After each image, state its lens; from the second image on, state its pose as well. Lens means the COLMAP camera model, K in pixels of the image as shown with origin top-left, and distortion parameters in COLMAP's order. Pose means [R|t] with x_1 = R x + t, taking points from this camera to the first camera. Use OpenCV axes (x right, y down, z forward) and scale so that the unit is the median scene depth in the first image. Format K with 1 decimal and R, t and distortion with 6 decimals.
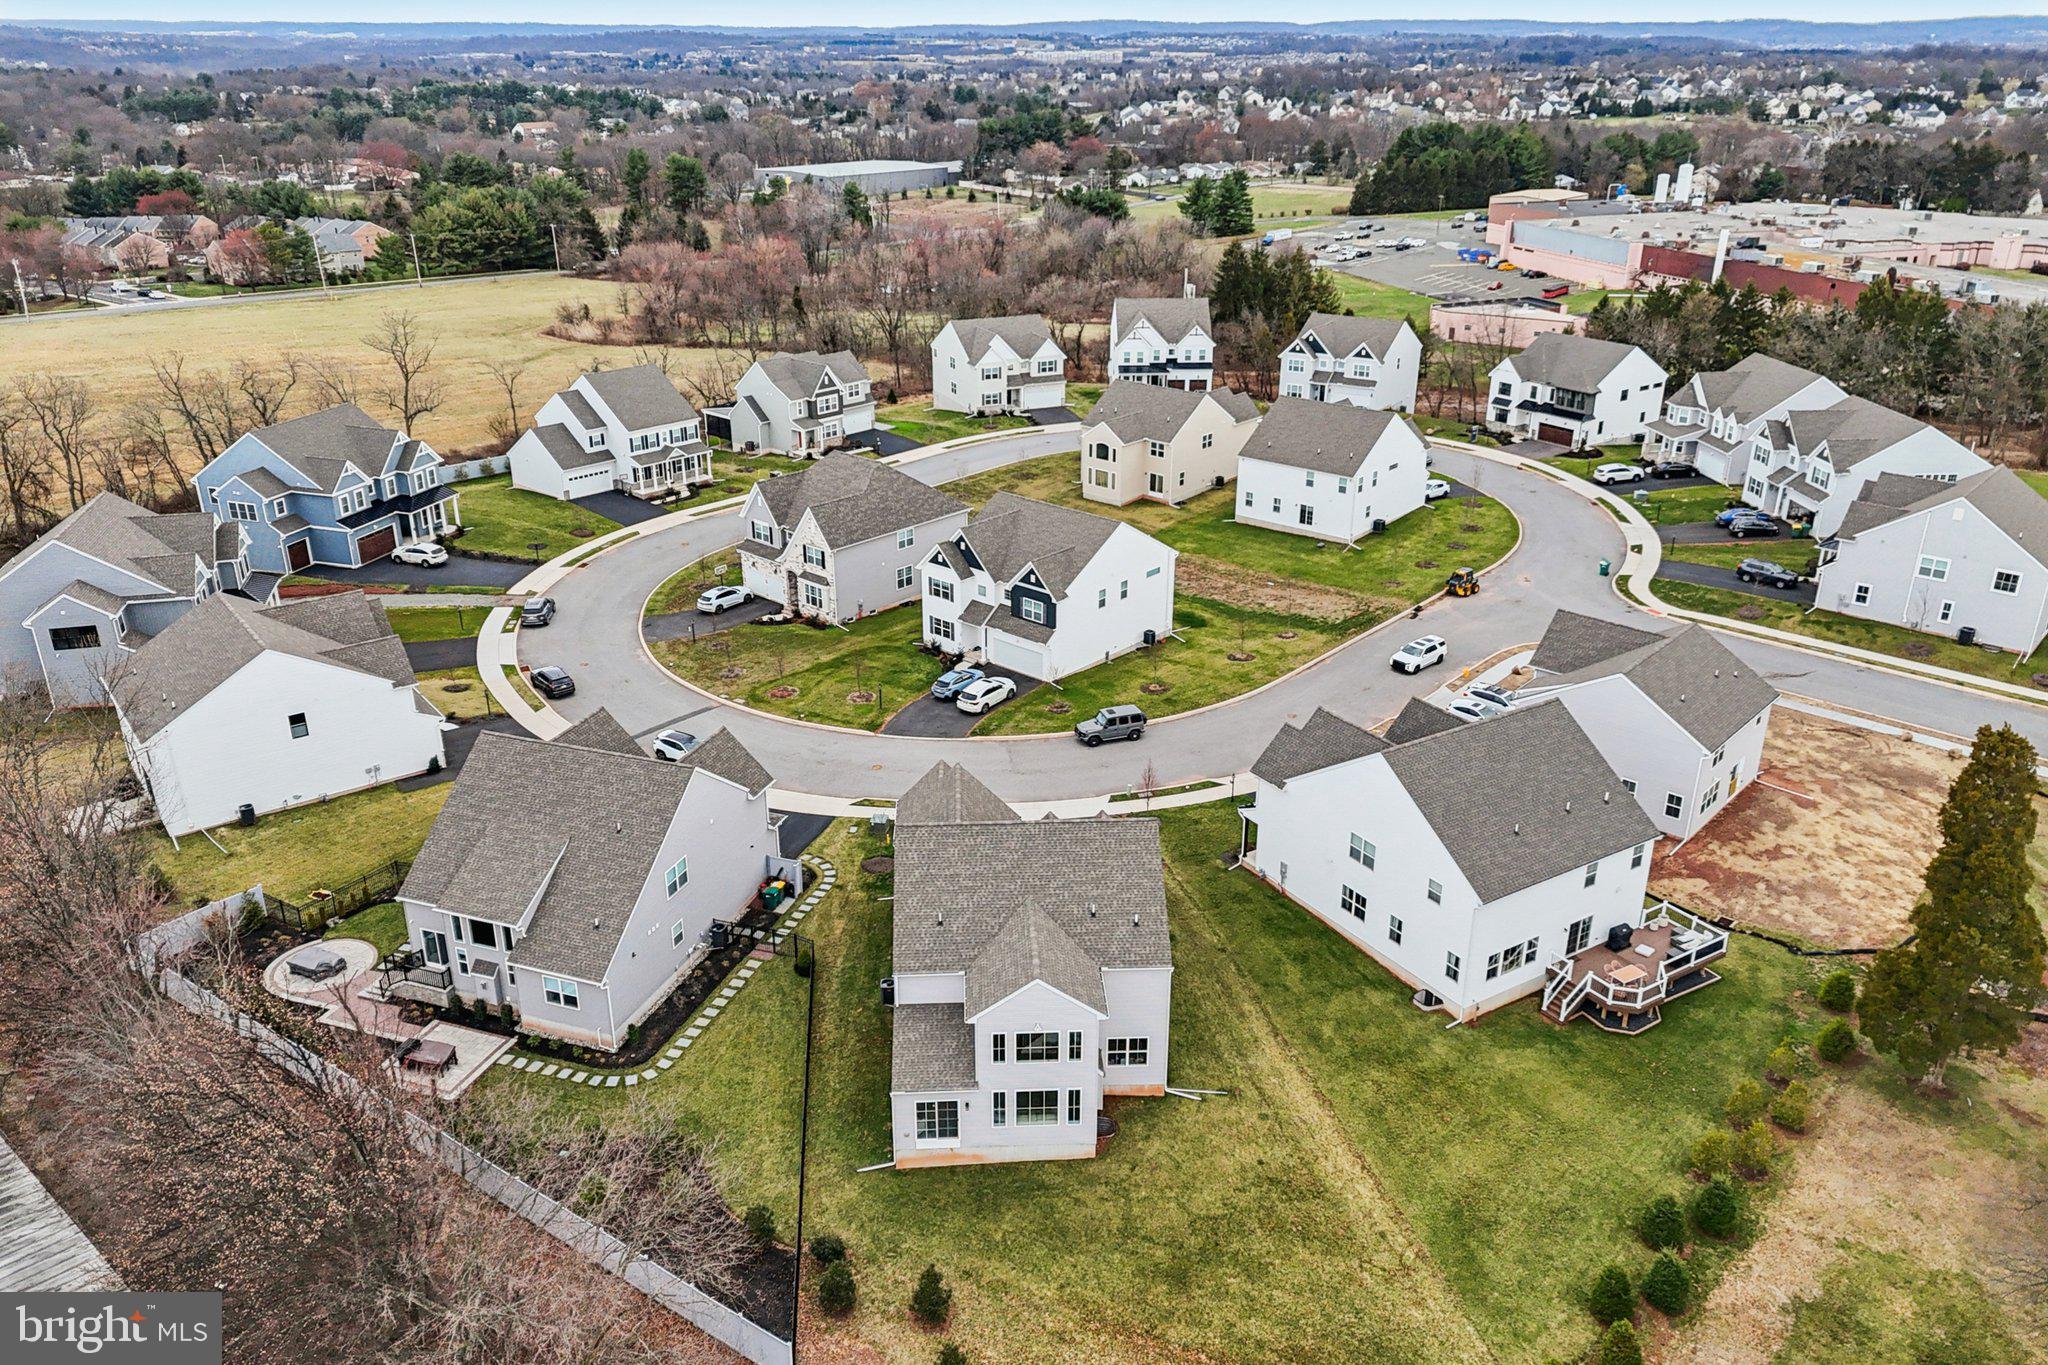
lens RADIAL K [[1497.2, 0, 1024.0], [0, 1497.2, 682.5], [0, 0, 1]] dist [0.081845, -0.075081]
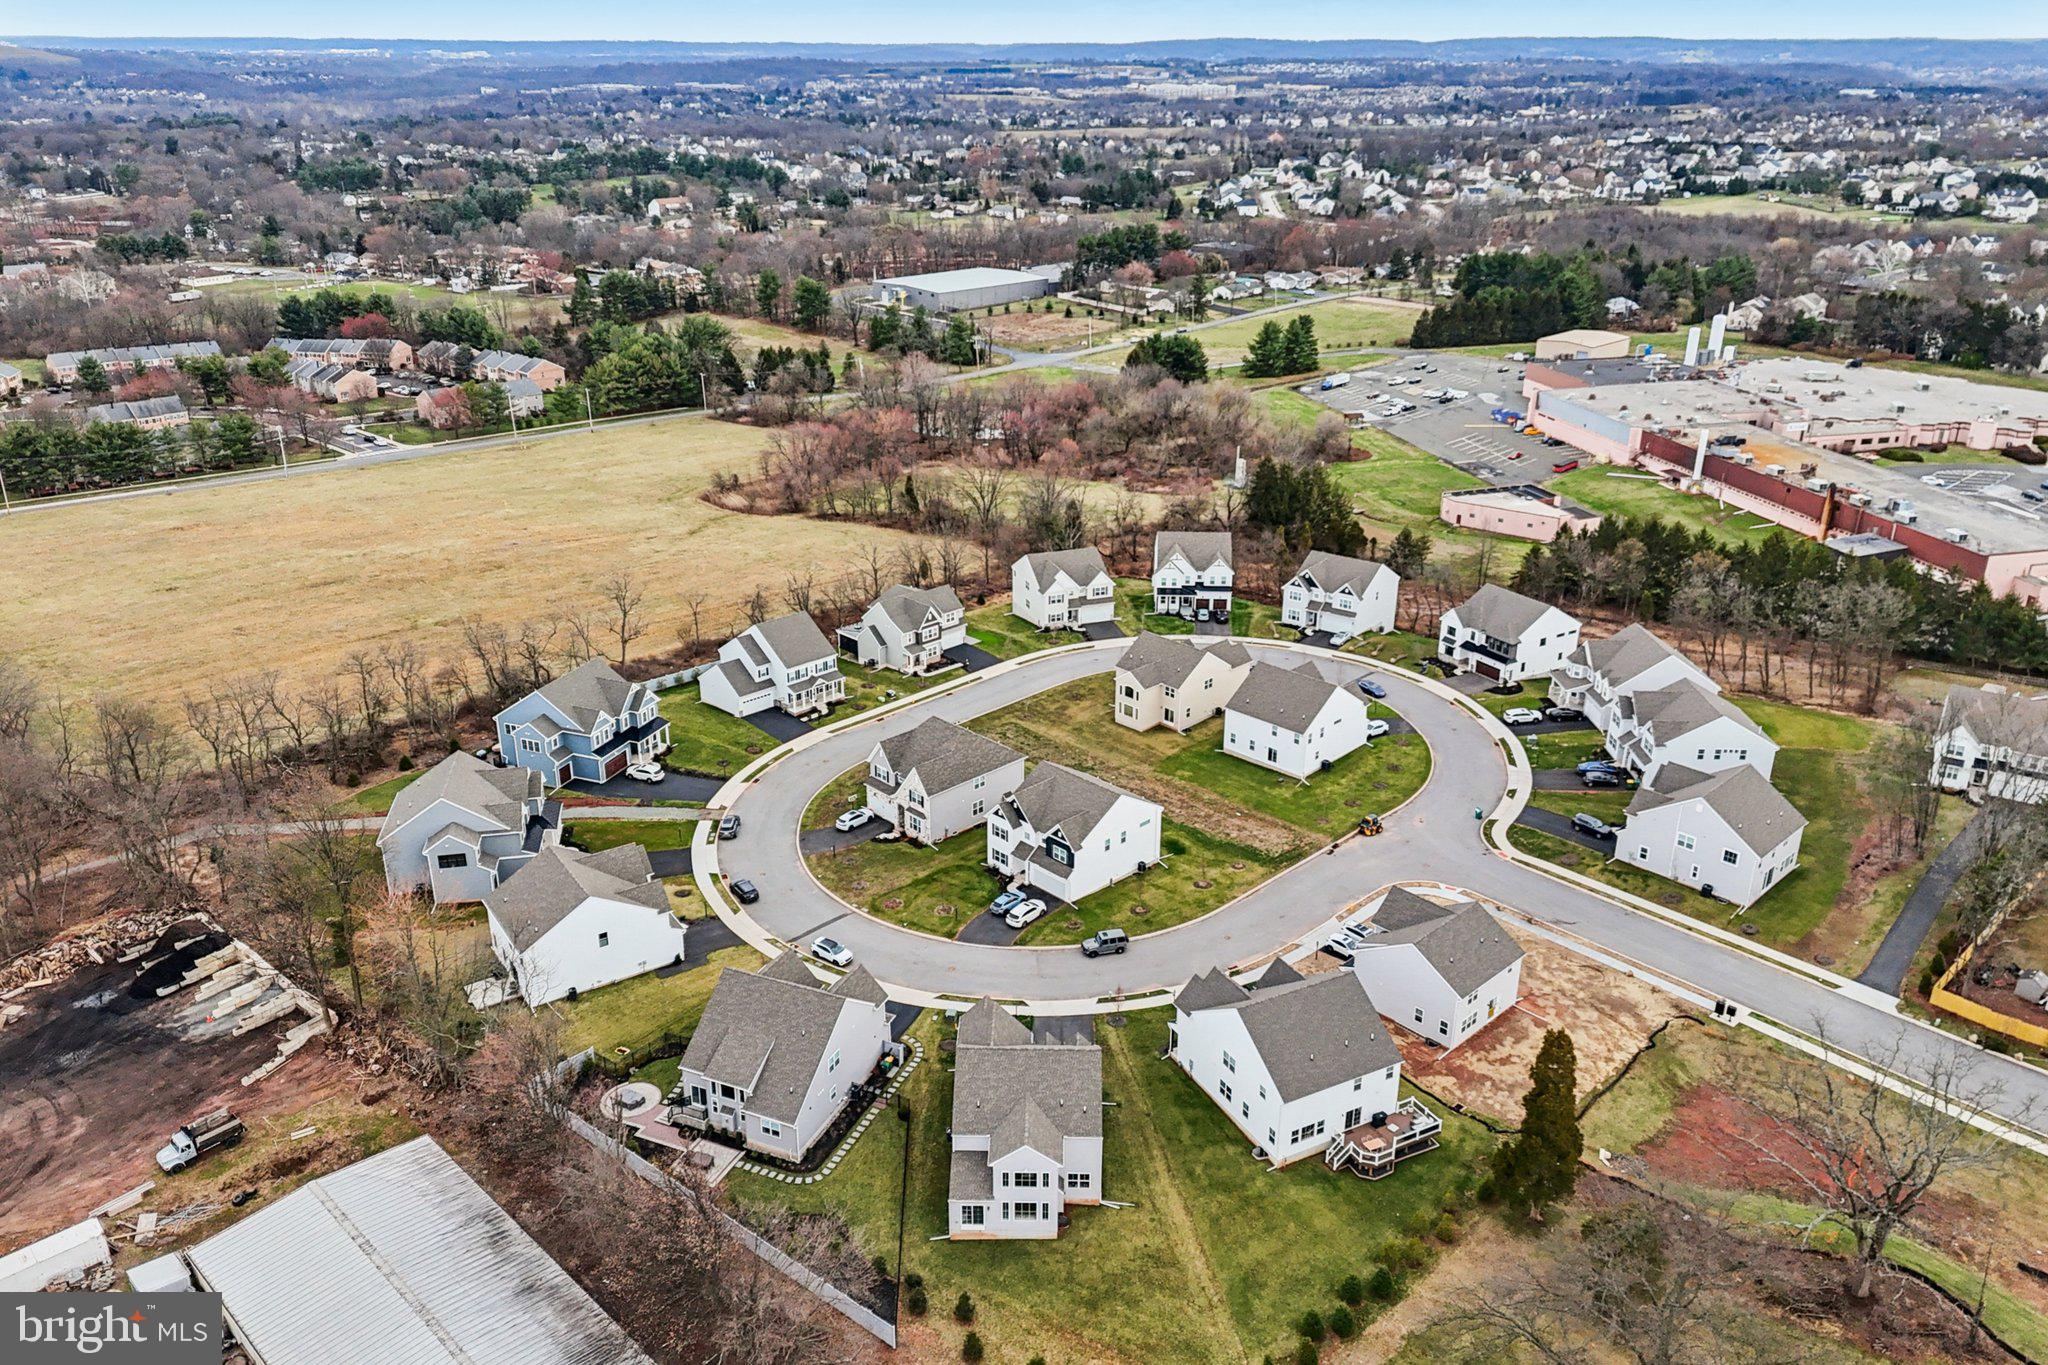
lens RADIAL K [[1505.1, 0, 1024.0], [0, 1505.1, 682.5], [0, 0, 1]] dist [0.127173, -0.224191]
pose [[0.997524, 0.027389, -0.064767, 0.056902], [-0.028274, 0.999519, -0.012781, -0.179742], [0.064386, 0.014580, 0.997819, -0.462305]]
